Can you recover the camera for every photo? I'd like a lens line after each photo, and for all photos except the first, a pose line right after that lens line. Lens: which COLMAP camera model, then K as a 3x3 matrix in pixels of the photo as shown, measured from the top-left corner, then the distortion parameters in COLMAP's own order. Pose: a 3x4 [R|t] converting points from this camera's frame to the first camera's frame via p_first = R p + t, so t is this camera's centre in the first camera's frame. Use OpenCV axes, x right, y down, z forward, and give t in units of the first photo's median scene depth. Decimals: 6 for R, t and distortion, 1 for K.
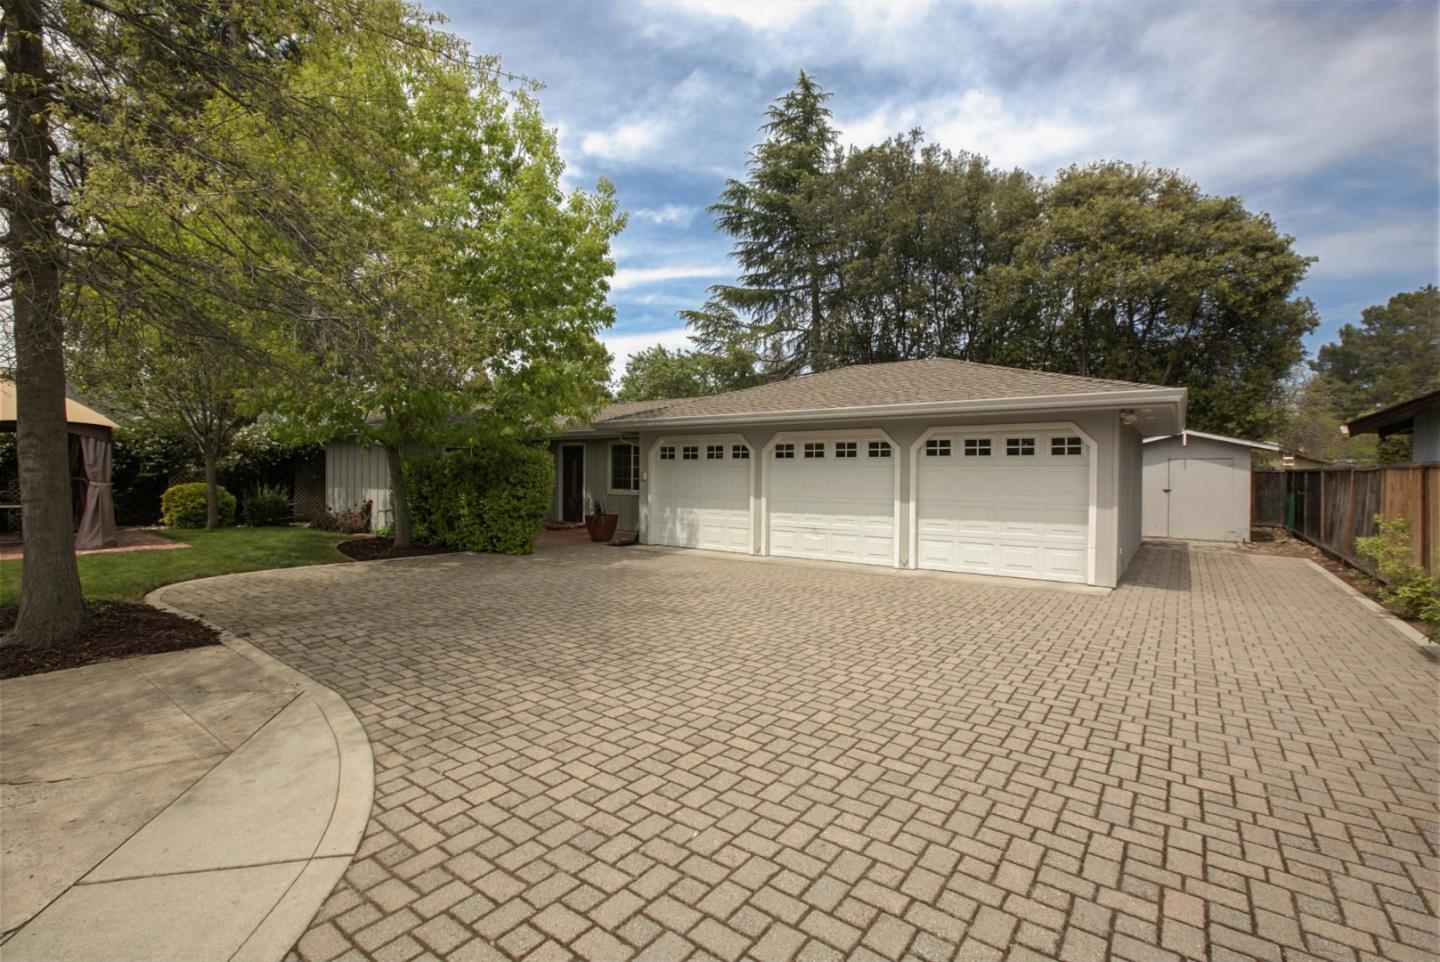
lens RADIAL K [[647.6, 0, 720.3], [0, 647.6, 476.8], [0, 0, 1]] dist [-0.007440, -0.000092]
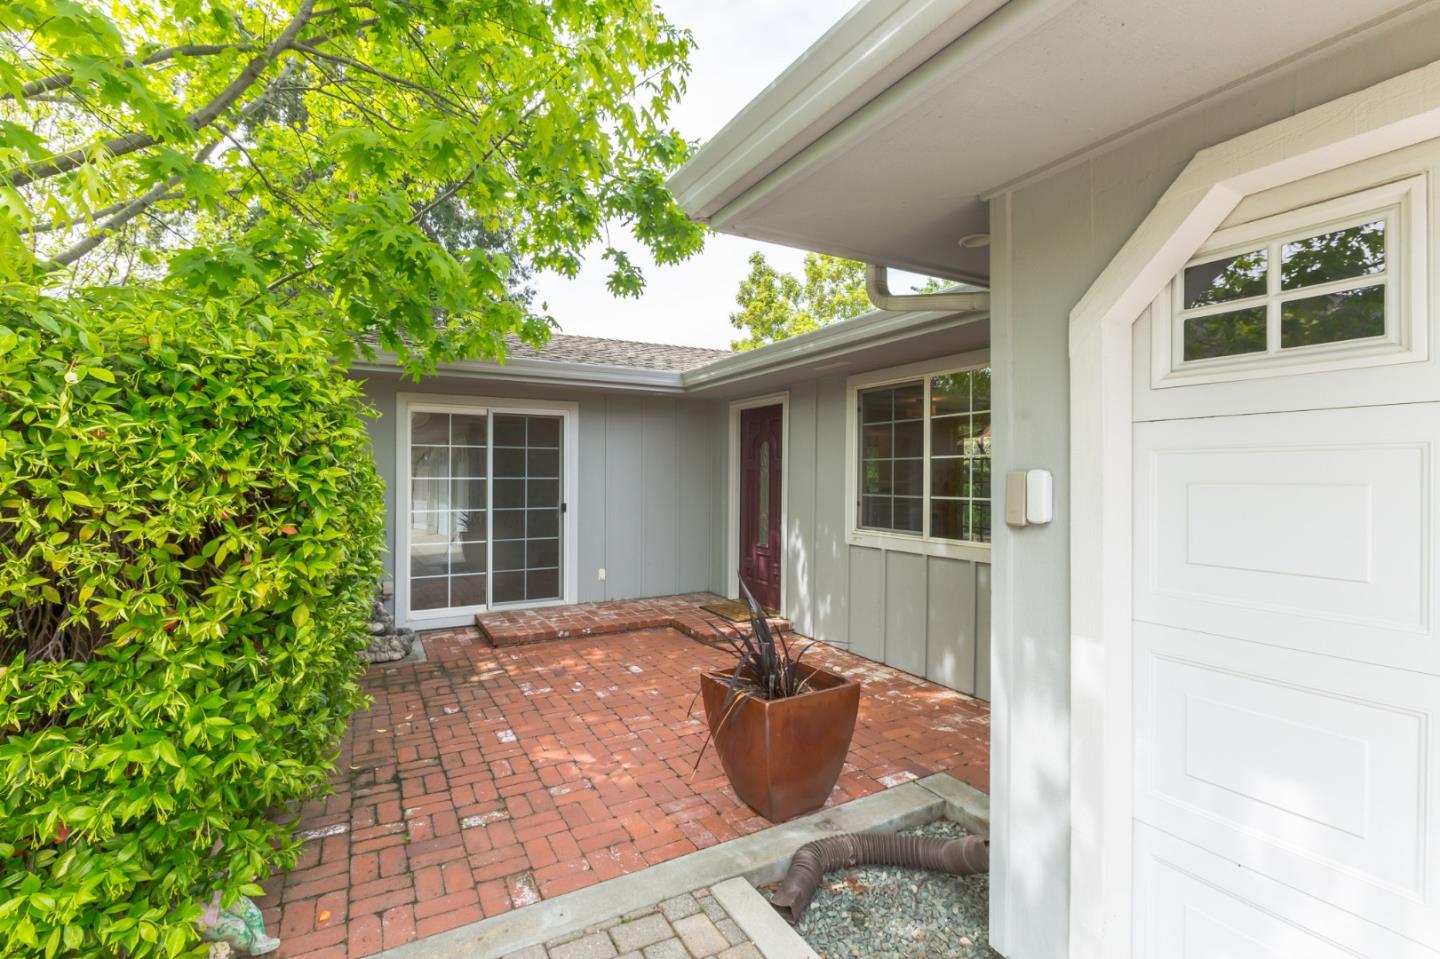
lens RADIAL K [[647.6, 0, 720.3], [0, 647.6, 475.3], [0, 0, 1]] dist [-0.007440, -0.000092]
pose [[0.911002, -0.008440, -0.412315, -0.121833], [0.002979, 0.999899, -0.013887, -0.003747], [0.412390, 0.011423, 0.910936, 0.844235]]
